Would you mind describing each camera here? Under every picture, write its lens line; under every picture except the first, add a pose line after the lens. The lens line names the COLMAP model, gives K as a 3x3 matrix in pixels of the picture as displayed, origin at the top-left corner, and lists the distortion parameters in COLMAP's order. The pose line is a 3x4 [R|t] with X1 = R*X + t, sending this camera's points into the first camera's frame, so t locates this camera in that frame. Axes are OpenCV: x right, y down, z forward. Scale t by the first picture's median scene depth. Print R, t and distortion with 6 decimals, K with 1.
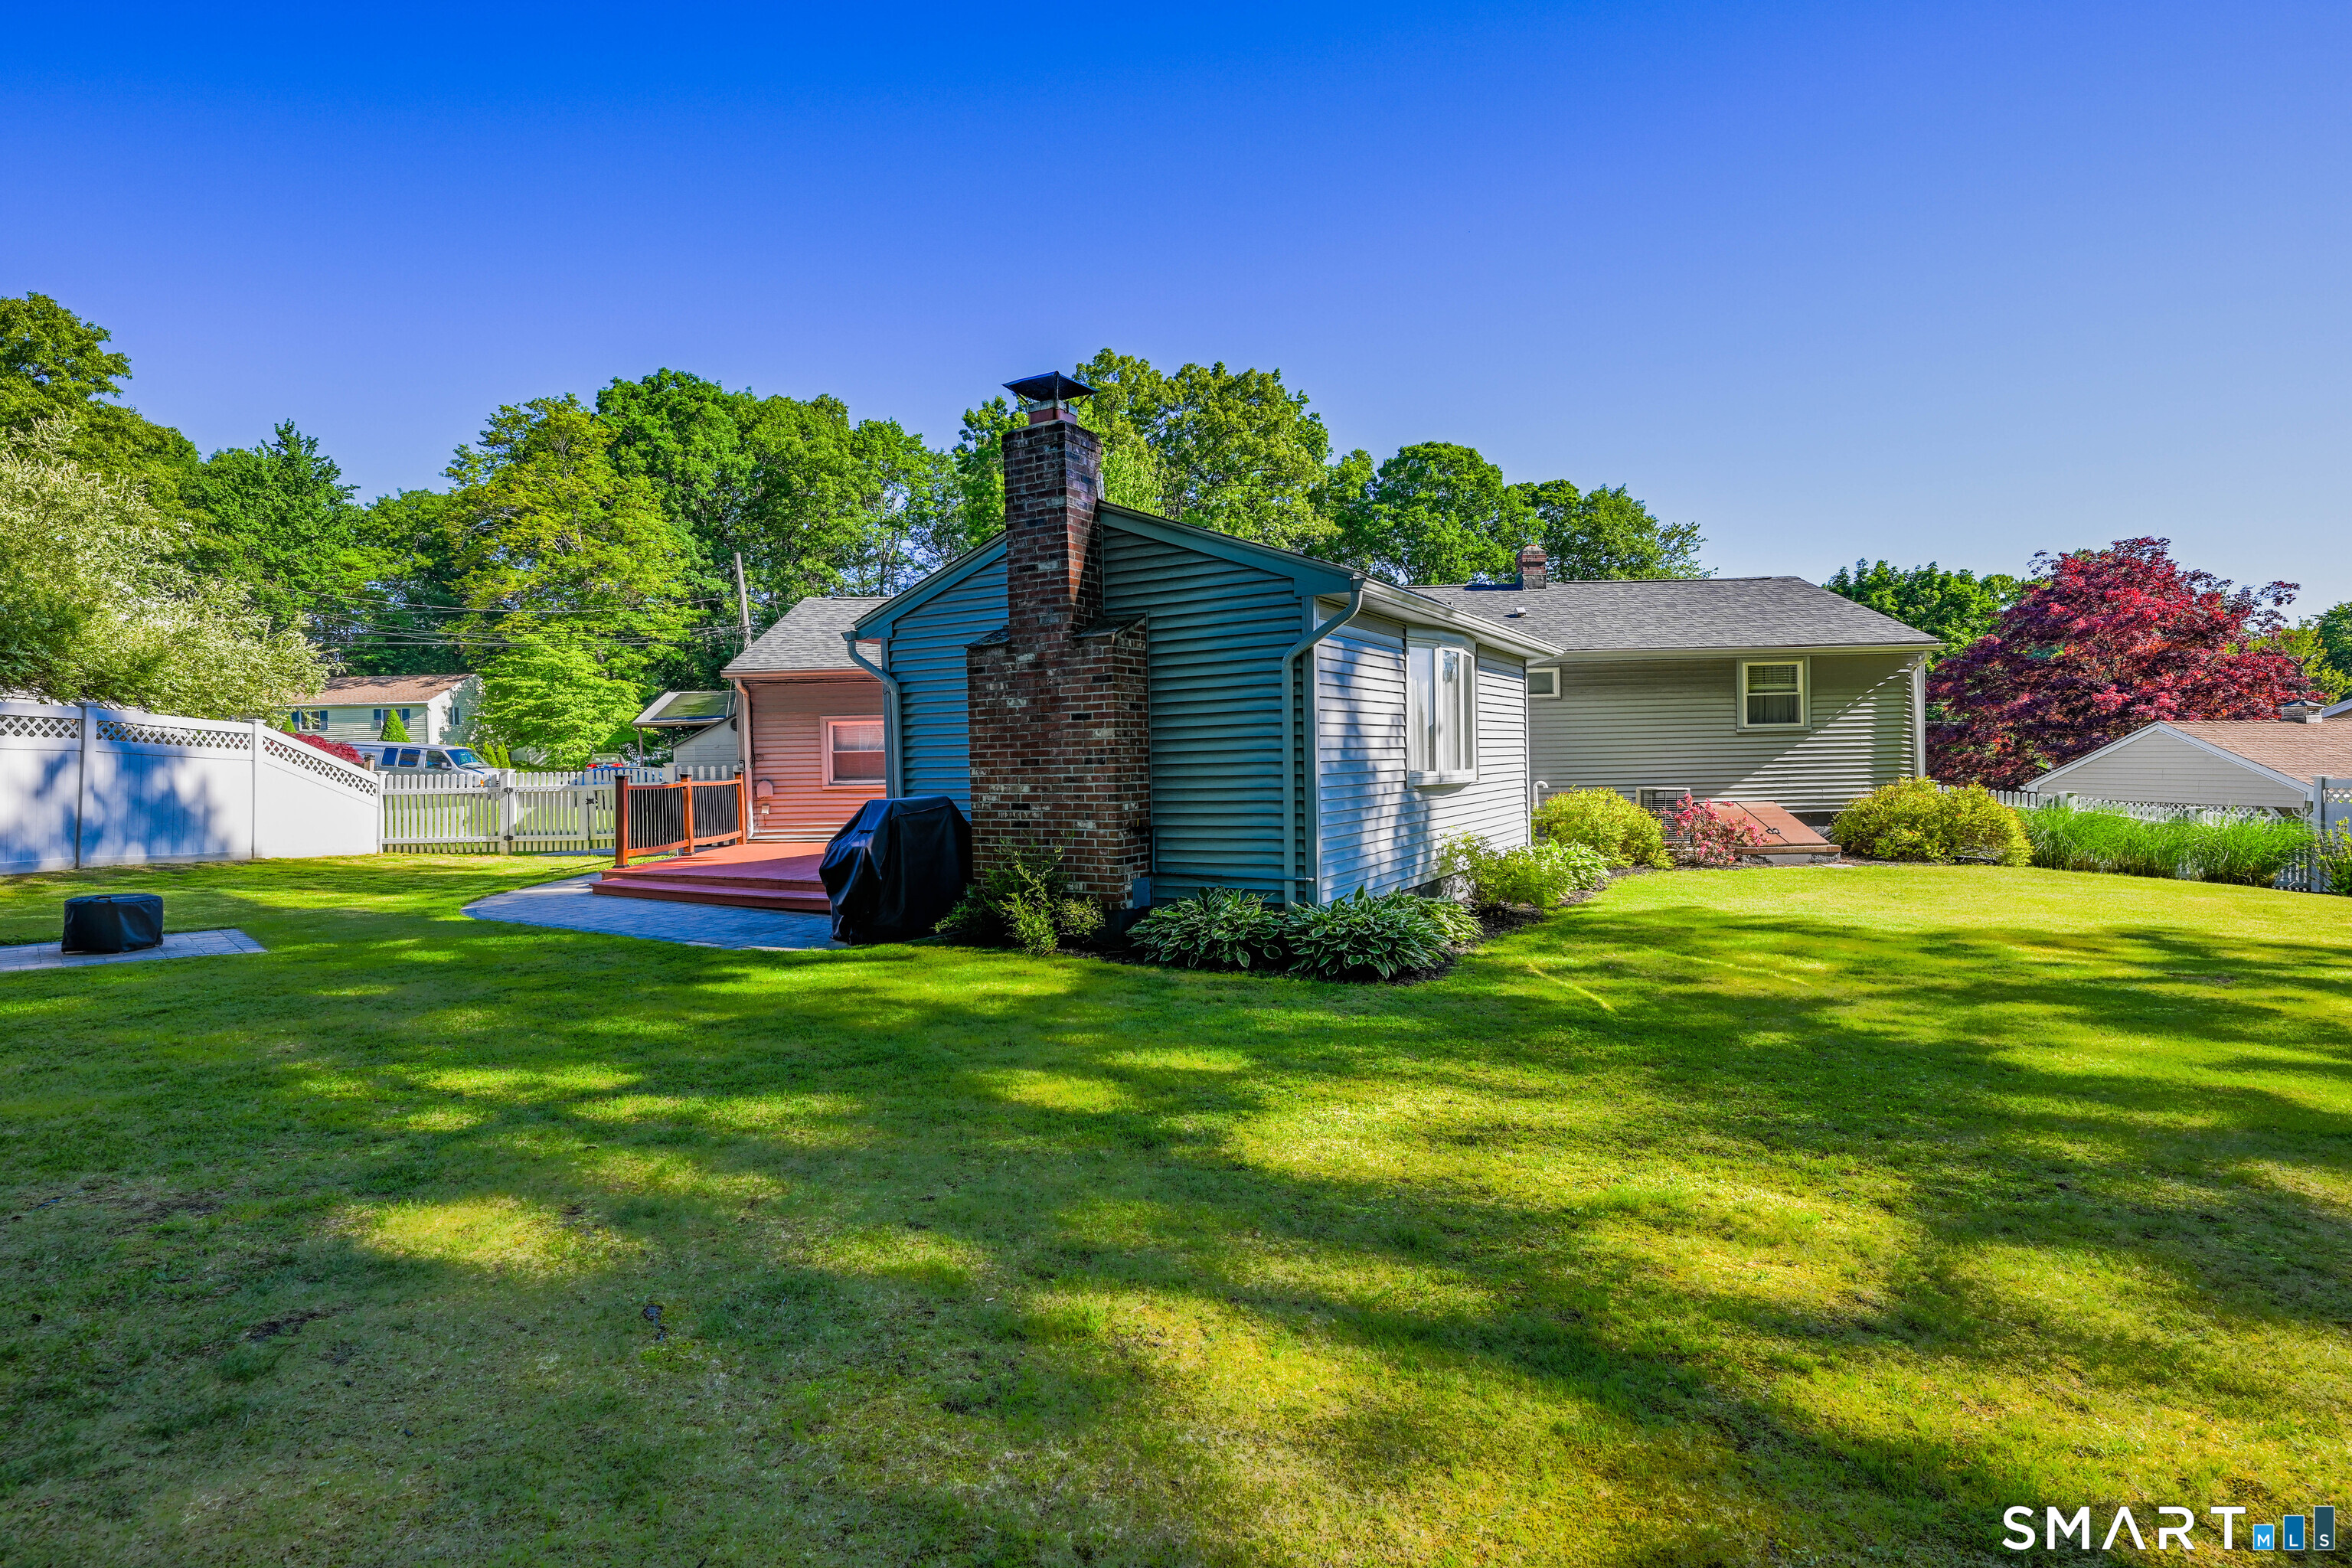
lens RADIAL K [[1193.6, 0, 1283.5], [0, 1193.6, 784.6], [0, 0, 1]] dist [-0.002562, 0.000190]
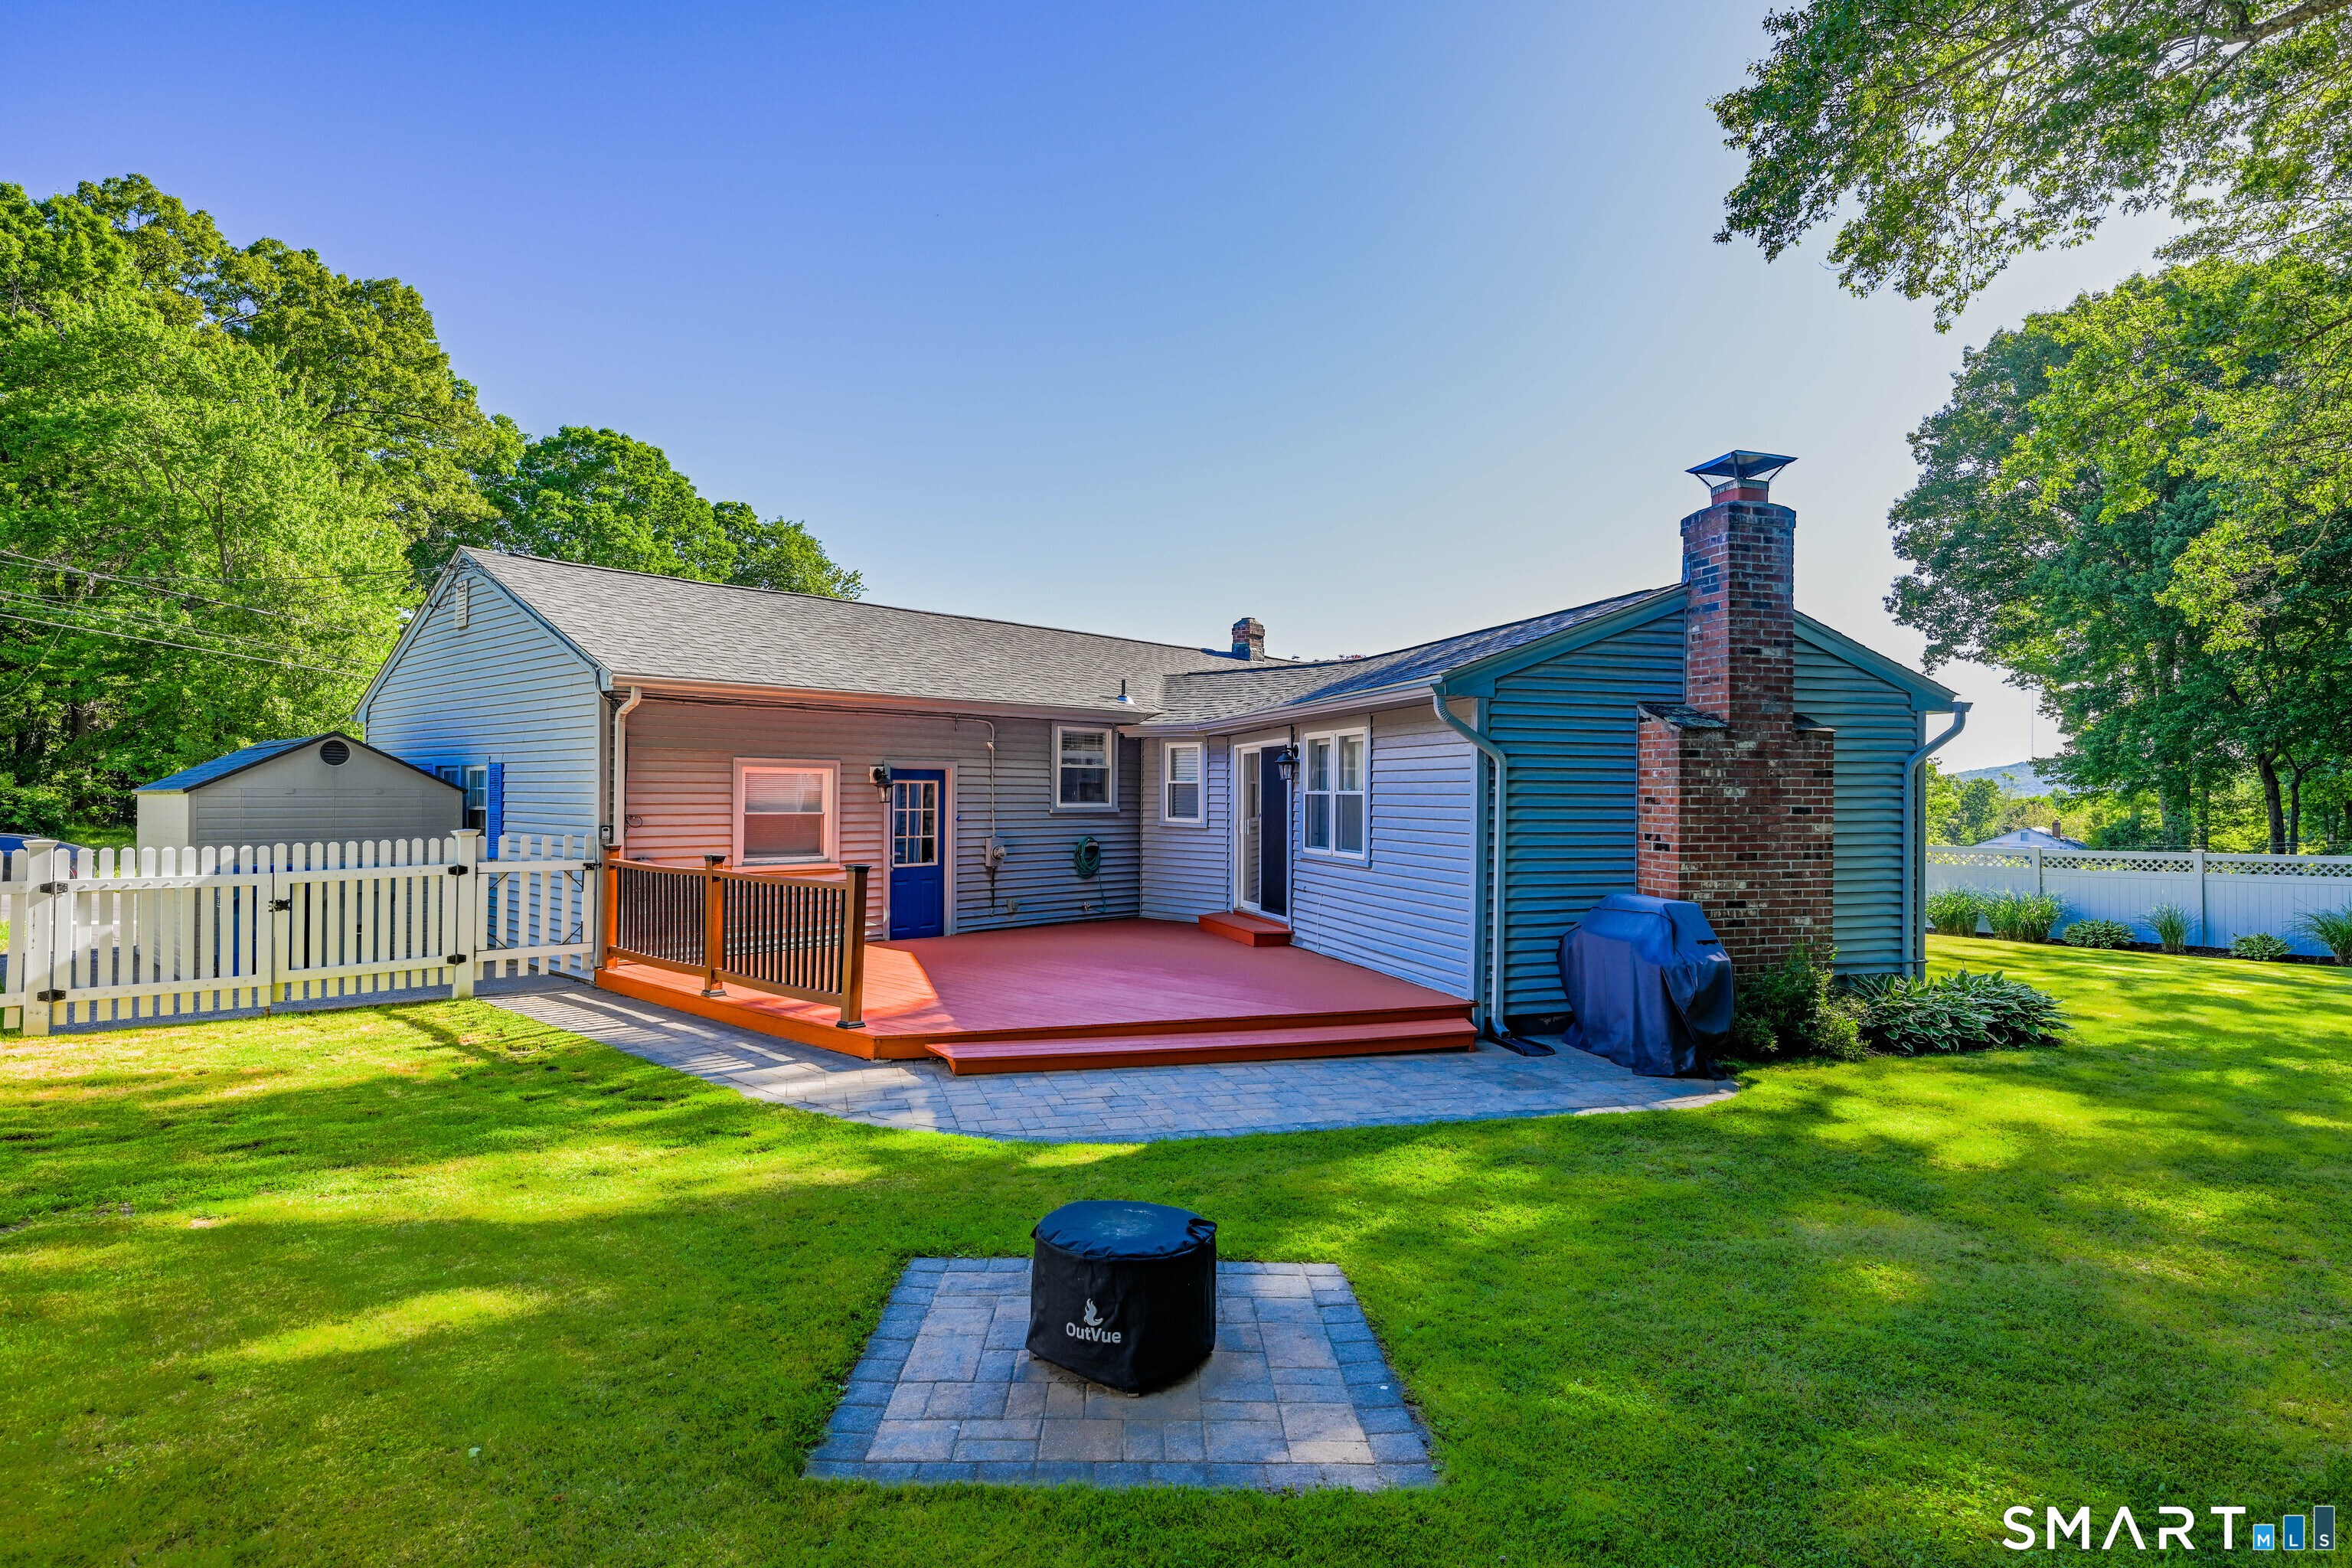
lens RADIAL K [[1208.5, 0, 1182.0], [0, 1208.5, 780.2], [0, 0, 1]] dist [-0.000049, 0.000176]
pose [[0.688291, 0.034120, 0.724632, -1.203796], [-0.007794, 0.999183, -0.039644, -0.037506], [-0.725393, 0.021639, 0.687995, 0.665568]]
